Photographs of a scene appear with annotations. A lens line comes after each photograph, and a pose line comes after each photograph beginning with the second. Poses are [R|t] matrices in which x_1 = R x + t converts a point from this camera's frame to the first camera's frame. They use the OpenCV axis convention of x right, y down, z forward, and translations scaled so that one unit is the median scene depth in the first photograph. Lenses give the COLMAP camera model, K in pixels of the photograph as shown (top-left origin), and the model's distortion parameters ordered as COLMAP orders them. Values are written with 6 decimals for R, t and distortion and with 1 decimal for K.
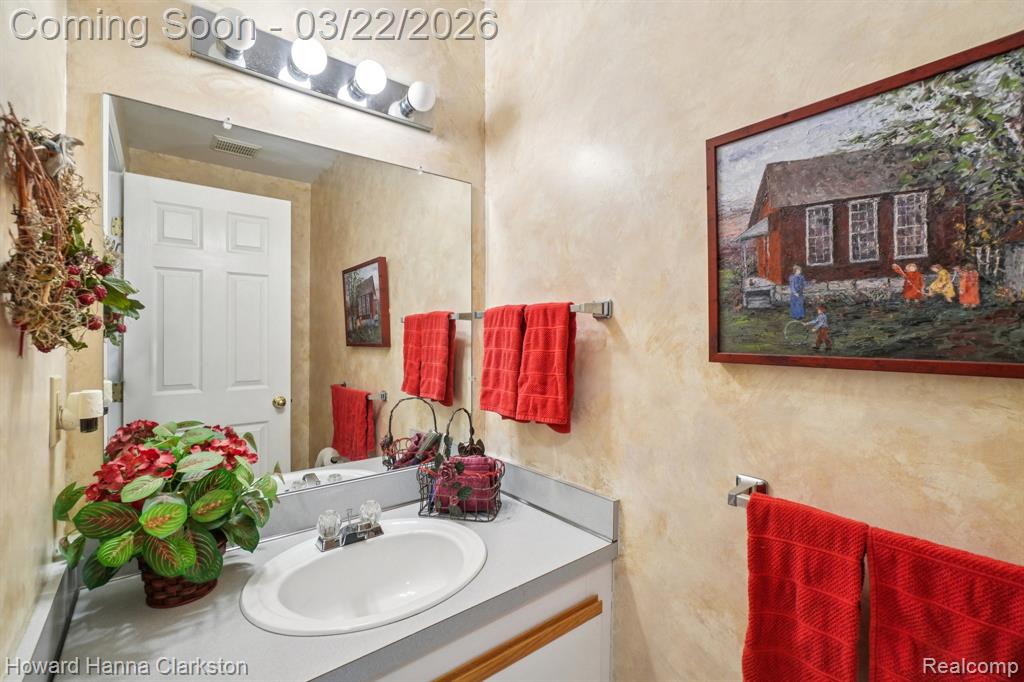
lens RADIAL K [[444.1, 0, 512.0], [0, 444.1, 341.0], [0, 0, 1]] dist [-0.003513, -0.000214]
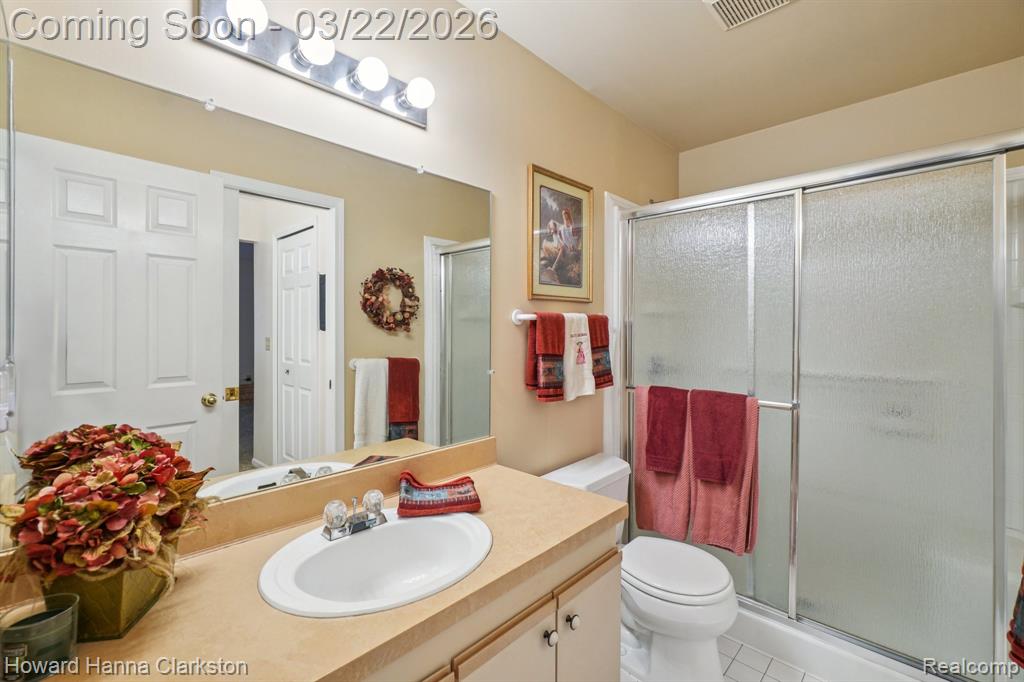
lens RADIAL K [[480.1, 0, 512.0], [0, 480.1, 341.0], [0, 0, 1]] dist [0.002364, 0.000198]
pose [[0.986291, -0.000830, 0.165015, -0.093562], [-0.002214, 0.999831, 0.018257, -0.001547], [-0.165002, -0.018372, 0.986122, -0.071214]]
